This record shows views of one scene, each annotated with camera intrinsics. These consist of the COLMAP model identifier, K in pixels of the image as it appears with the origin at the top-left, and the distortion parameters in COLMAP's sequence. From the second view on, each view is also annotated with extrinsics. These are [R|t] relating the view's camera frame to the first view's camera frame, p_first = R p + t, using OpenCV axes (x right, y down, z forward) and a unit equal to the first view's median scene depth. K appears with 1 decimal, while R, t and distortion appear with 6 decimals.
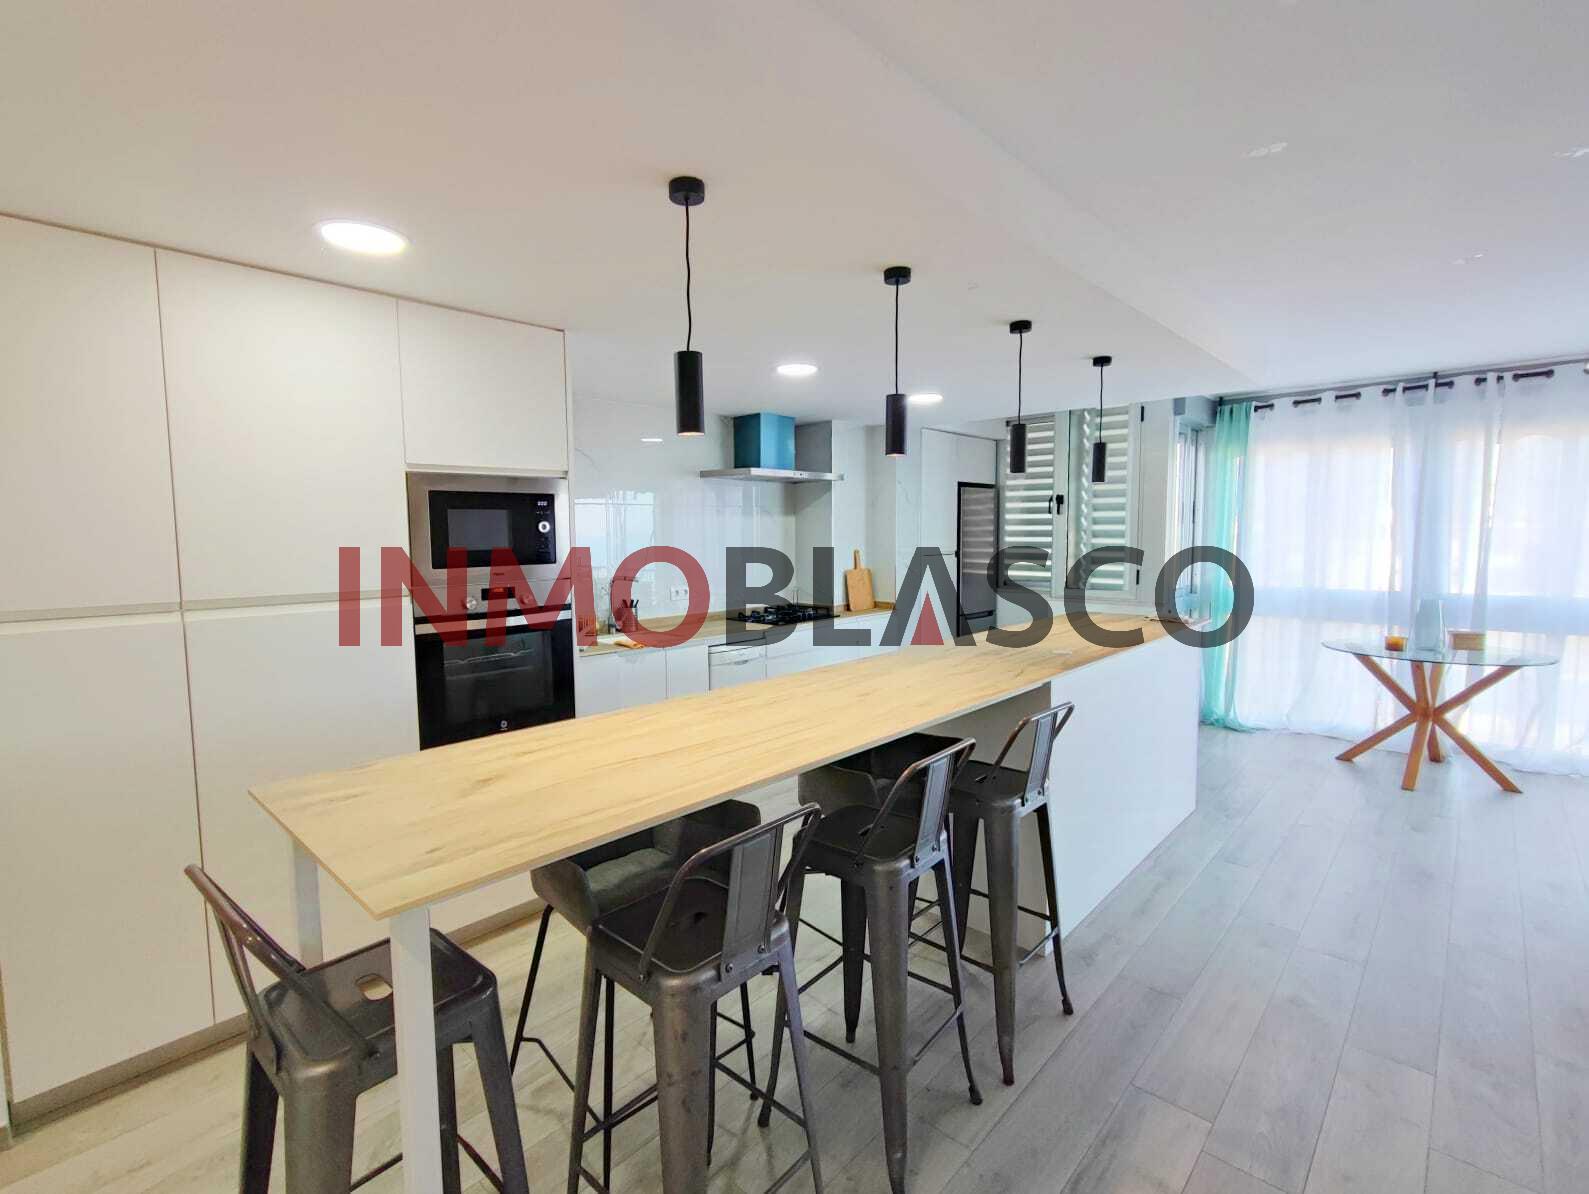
lens RADIAL K [[754.6, 0, 792.6], [0, 754.6, 593.1], [0, 0, 1]] dist [-0.000122, -0.000004]
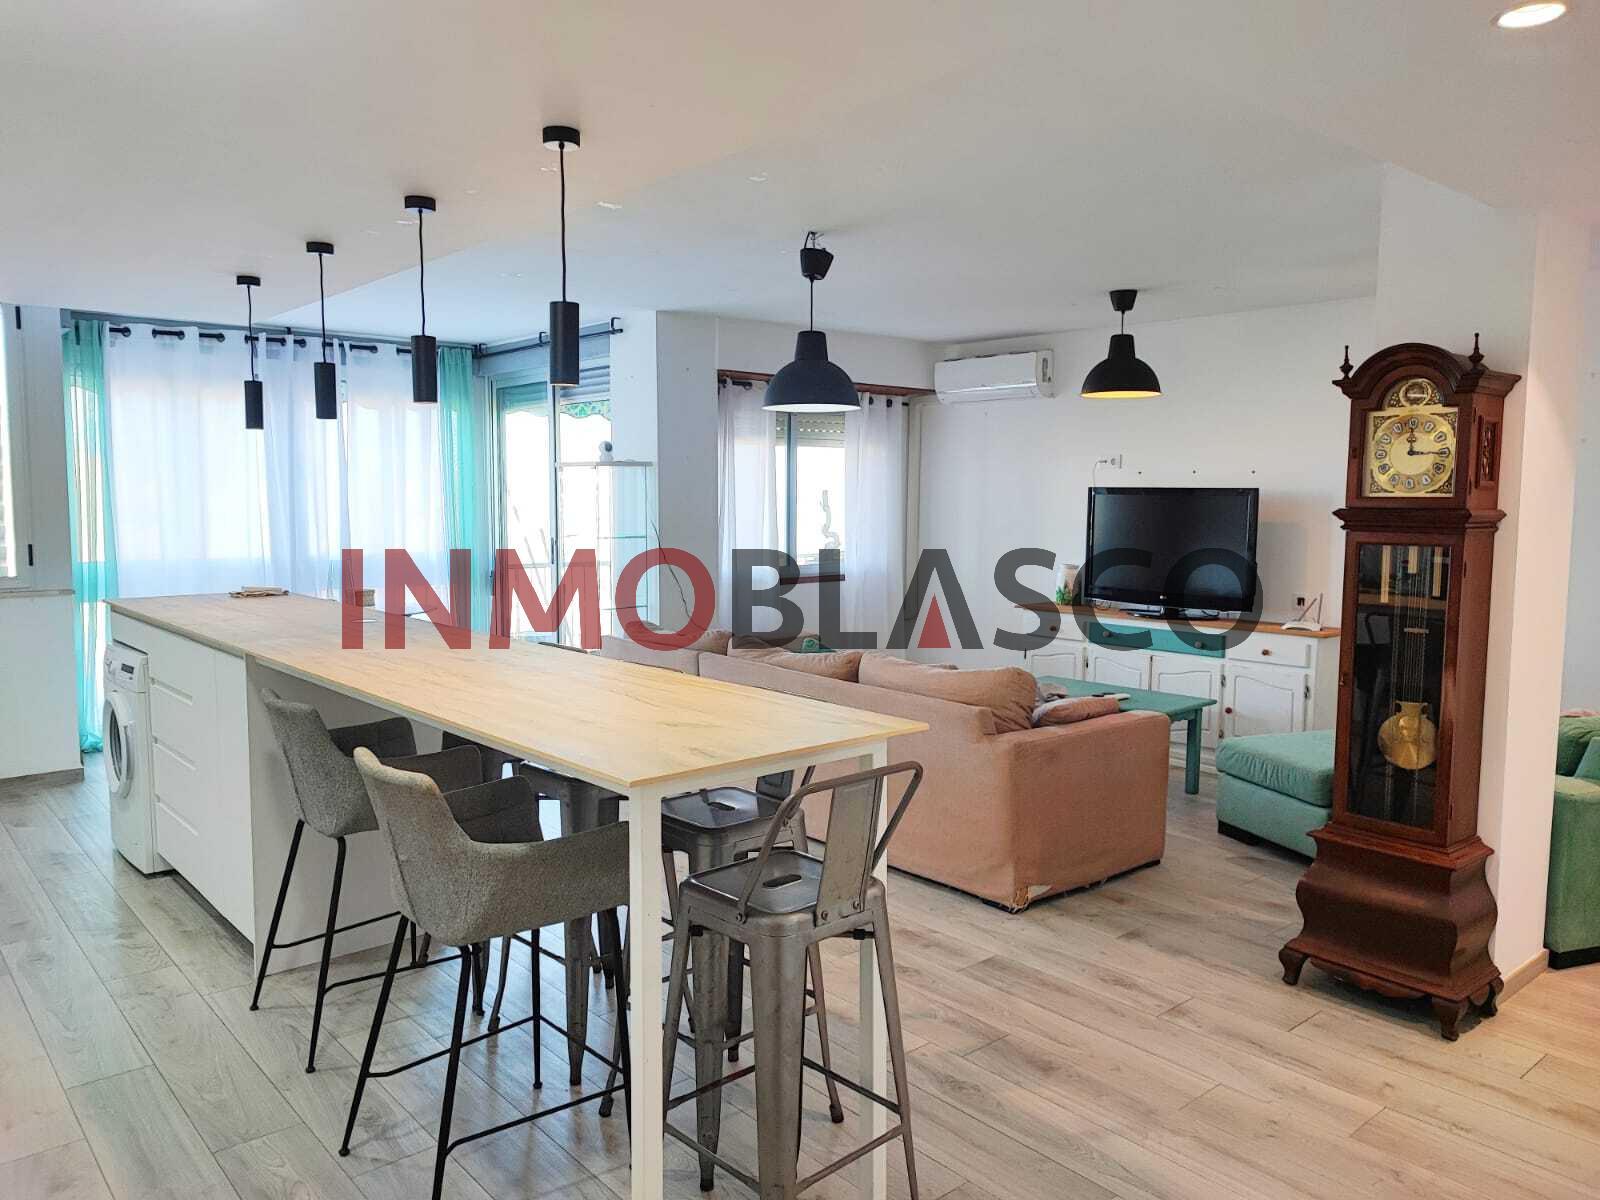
lens RADIAL K [[1181.3, 0, 810.1], [0, 1181.3, 601.2], [0, 0, 1]] dist [0.003151, 0.005801]
pose [[0.111223, -0.082004, 0.990406, -0.636810], [0.076817, 0.994317, 0.073702, -0.004272], [-0.990822, 0.067883, 0.116890, 0.199023]]
